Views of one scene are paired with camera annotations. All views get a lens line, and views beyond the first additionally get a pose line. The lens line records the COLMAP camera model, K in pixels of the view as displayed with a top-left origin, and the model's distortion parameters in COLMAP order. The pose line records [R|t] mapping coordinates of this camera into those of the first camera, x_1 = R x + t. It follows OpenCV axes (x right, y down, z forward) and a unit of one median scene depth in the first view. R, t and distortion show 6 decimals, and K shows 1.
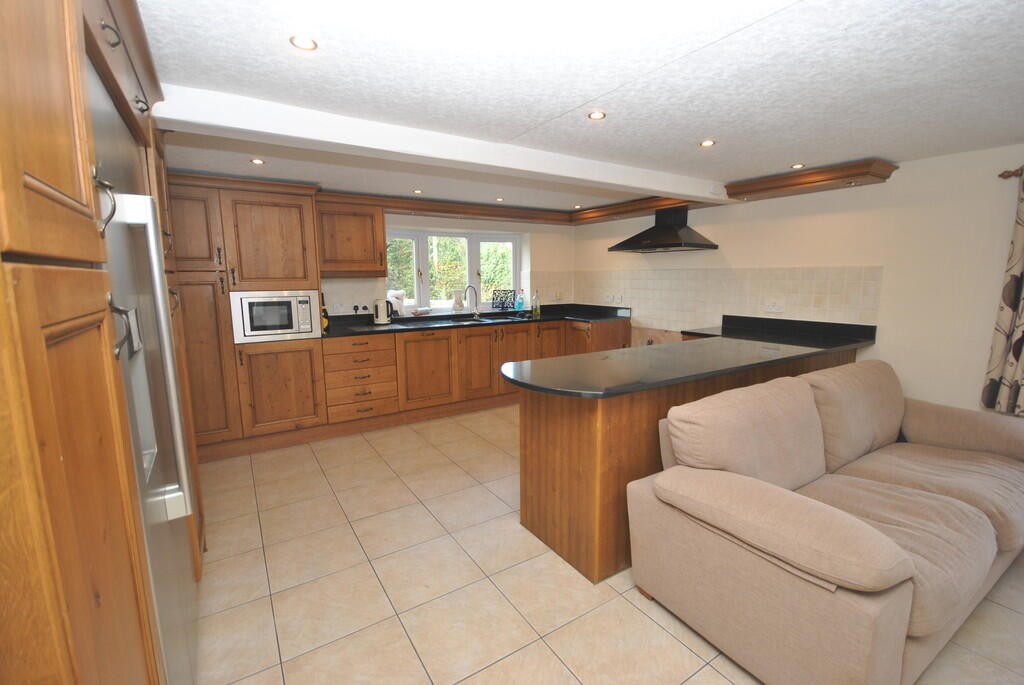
lens RADIAL K [[451.8, 0, 512.0], [0, 451.8, 342.5], [0, 0, 1]] dist [0.001199, -0.000764]
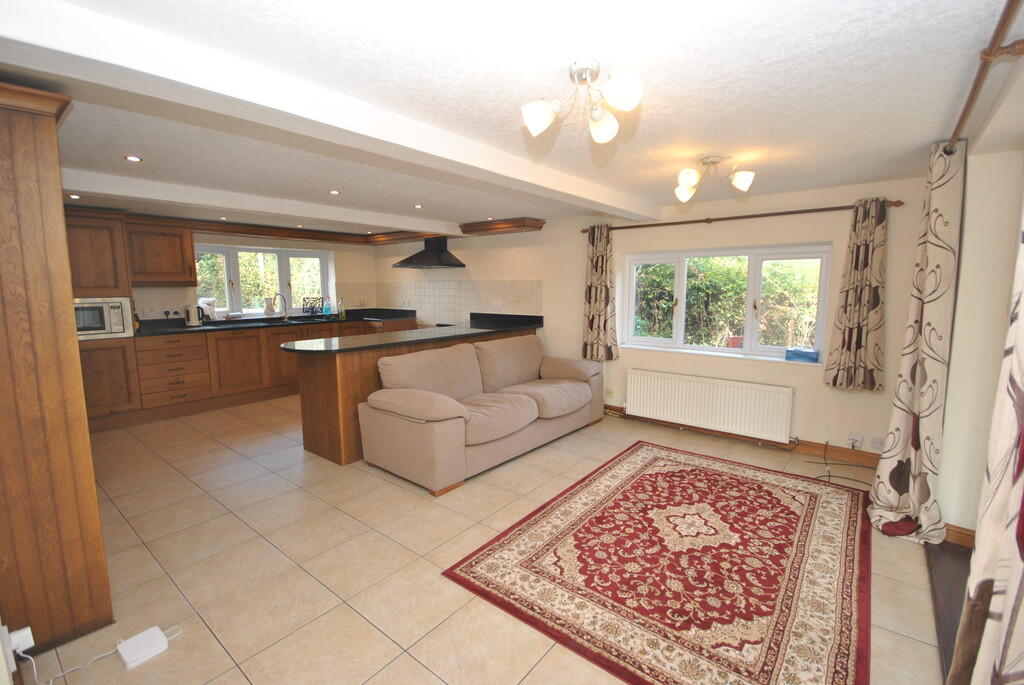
lens RADIAL K [[451.8, 0, 512.0], [0, 451.8, 342.5], [0, 0, 1]] dist [0.001199, -0.000764]
pose [[0.947115, -0.038991, 0.318516, 0.130285], [0.045997, 0.998836, -0.014501, 0.060838], [-0.317580, 0.028385, 0.947806, -0.407837]]
